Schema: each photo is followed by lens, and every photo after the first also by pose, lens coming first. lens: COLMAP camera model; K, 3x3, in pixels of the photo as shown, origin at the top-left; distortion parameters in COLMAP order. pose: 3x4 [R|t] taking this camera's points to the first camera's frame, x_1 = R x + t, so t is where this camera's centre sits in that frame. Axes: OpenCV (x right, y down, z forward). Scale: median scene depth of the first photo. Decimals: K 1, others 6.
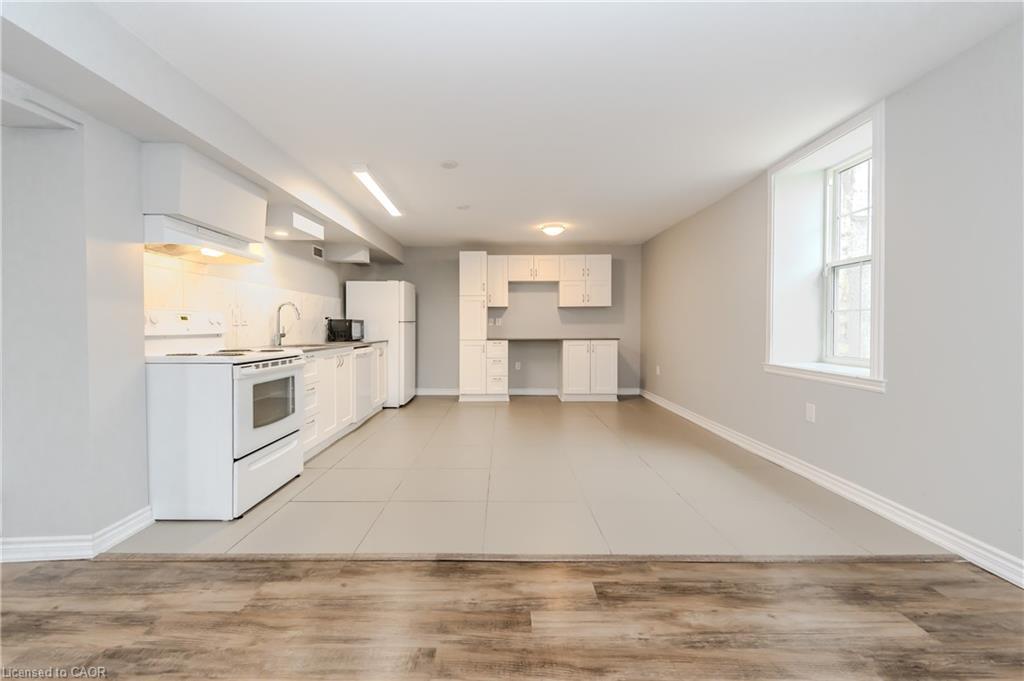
lens RADIAL K [[459.1, 0, 505.7], [0, 459.1, 334.0], [0, 0, 1]] dist [0.000540, -0.000074]
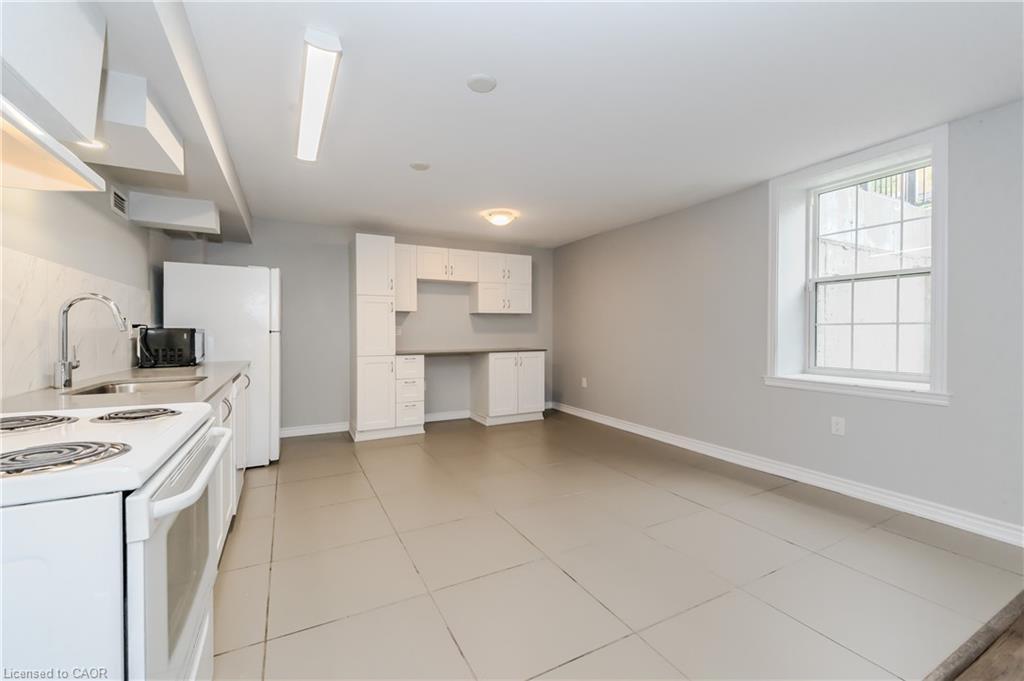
lens RADIAL K [[440.2, 0, 538.0], [0, 440.2, 336.5], [0, 0, 1]] dist [0.002338, 0.000113]
pose [[0.862297, -0.006446, 0.506363, -0.221527], [0.007853, 0.999969, -0.000643, -0.016150], [-0.506343, 0.004531, 0.862320, 0.279185]]
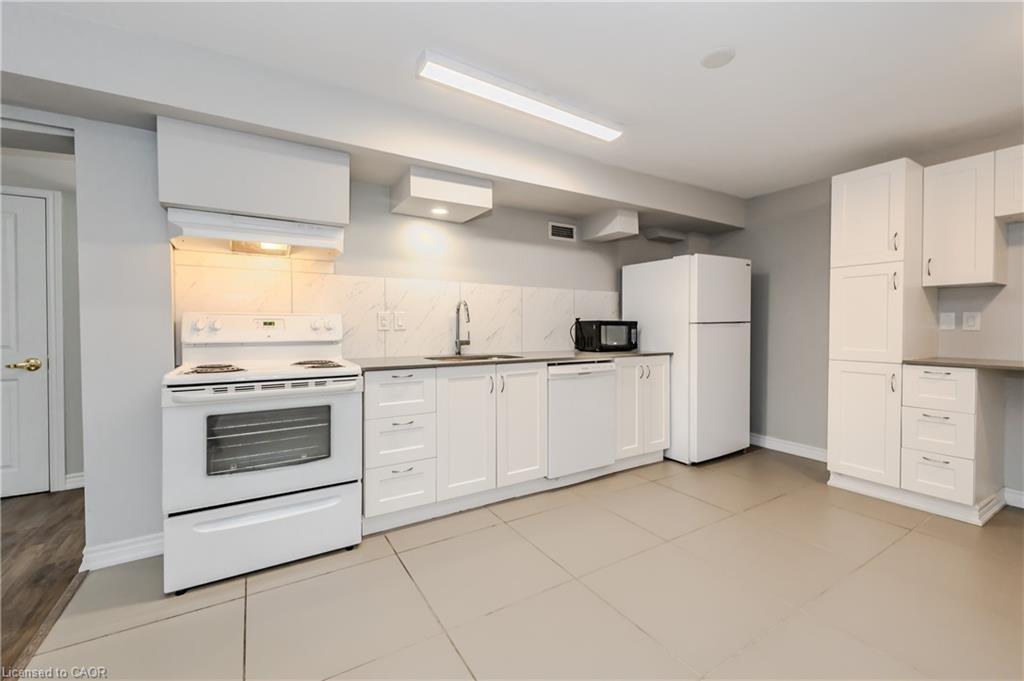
lens RADIAL K [[418.9, 0, 495.5], [0, 418.9, 333.9], [0, 0, 1]] dist [0.016978, -0.008359]
pose [[0.497221, 0.016277, -0.867471, 0.120498], [-0.013478, 0.999848, 0.011035, -0.015067], [0.867519, 0.006205, 0.497365, 0.505757]]
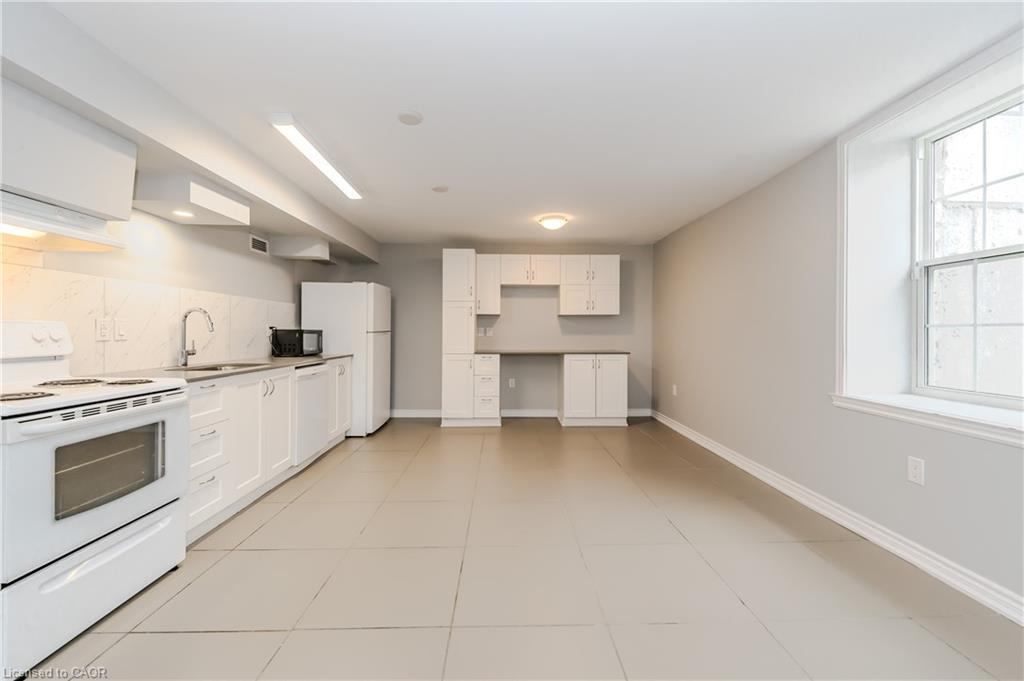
lens RADIAL K [[447.0, 0, 523.8], [0, 447.0, 331.6], [0, 0, 1]] dist [0.000184, -0.000670]
pose [[0.999087, 0.004734, 0.042468, 0.015565], [-0.004066, 0.999867, -0.015799, -0.016011], [-0.042537, 0.015612, 0.998973, 0.186706]]
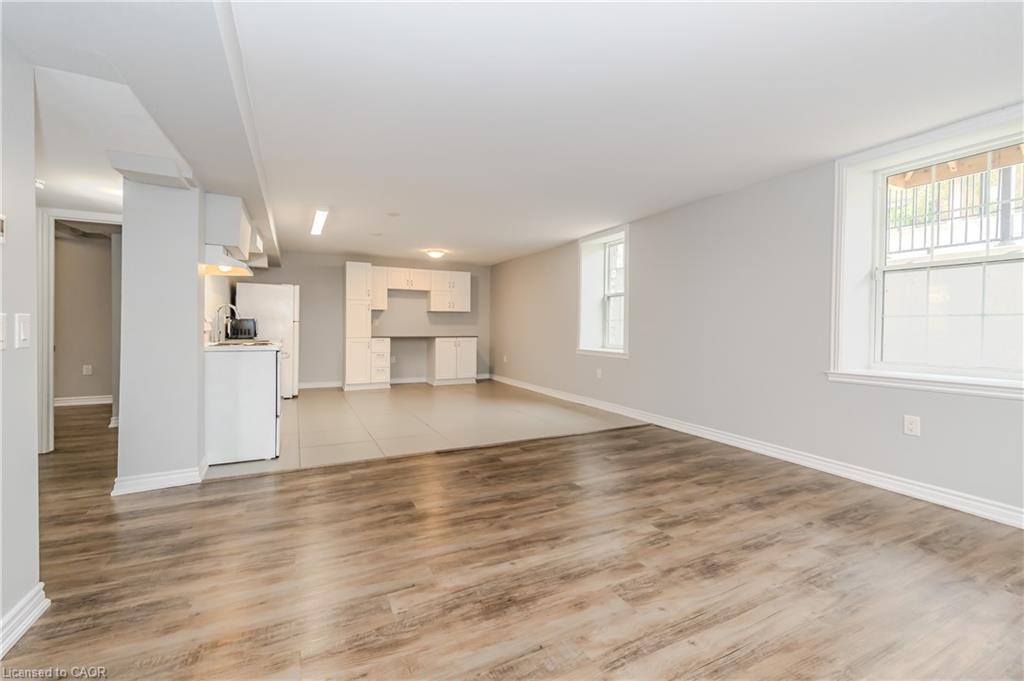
lens RADIAL K [[478.7, 0, 568.0], [0, 478.7, 333.4], [0, 0, 1]] dist [0.022259, -0.000143]
pose [[0.860528, 0.002343, 0.509398, -0.256114], [-0.000731, 0.999994, -0.003364, 0.006653], [-0.509403, 0.002522, 0.860524, -0.361302]]
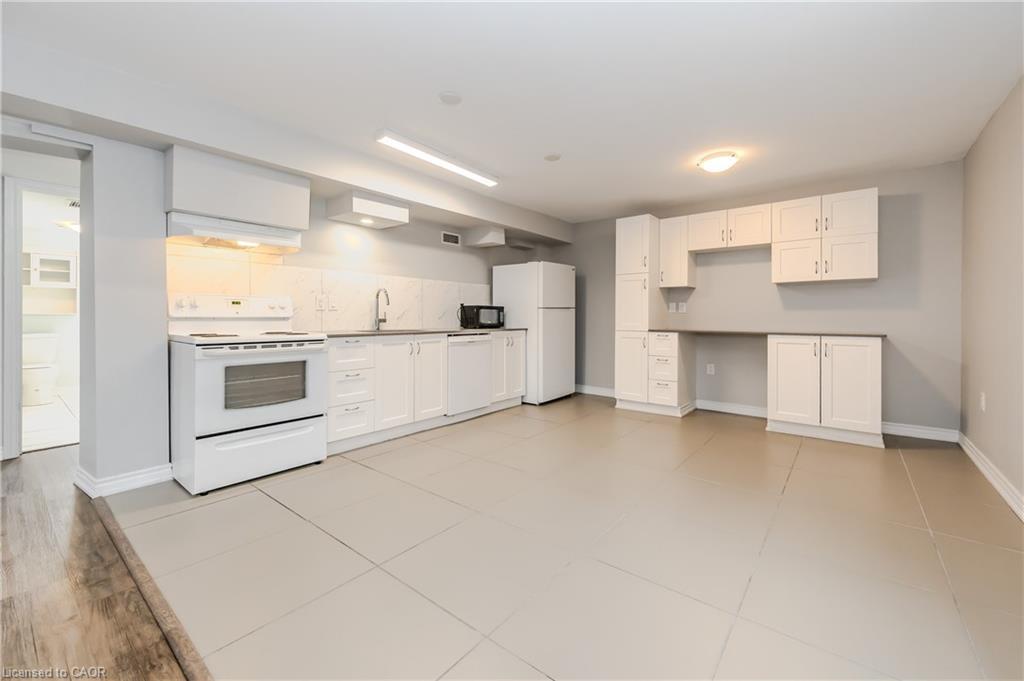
lens RADIAL K [[431.1, 0, 493.6], [0, 431.1, 320.0], [0, 0, 1]] dist [0.002199, 0.000097]
pose [[0.753463, 0.008435, -0.657436, 0.250816], [-0.014943, 0.999879, -0.004297, 0.001686], [0.657320, 0.013062, 0.753498, 0.318432]]
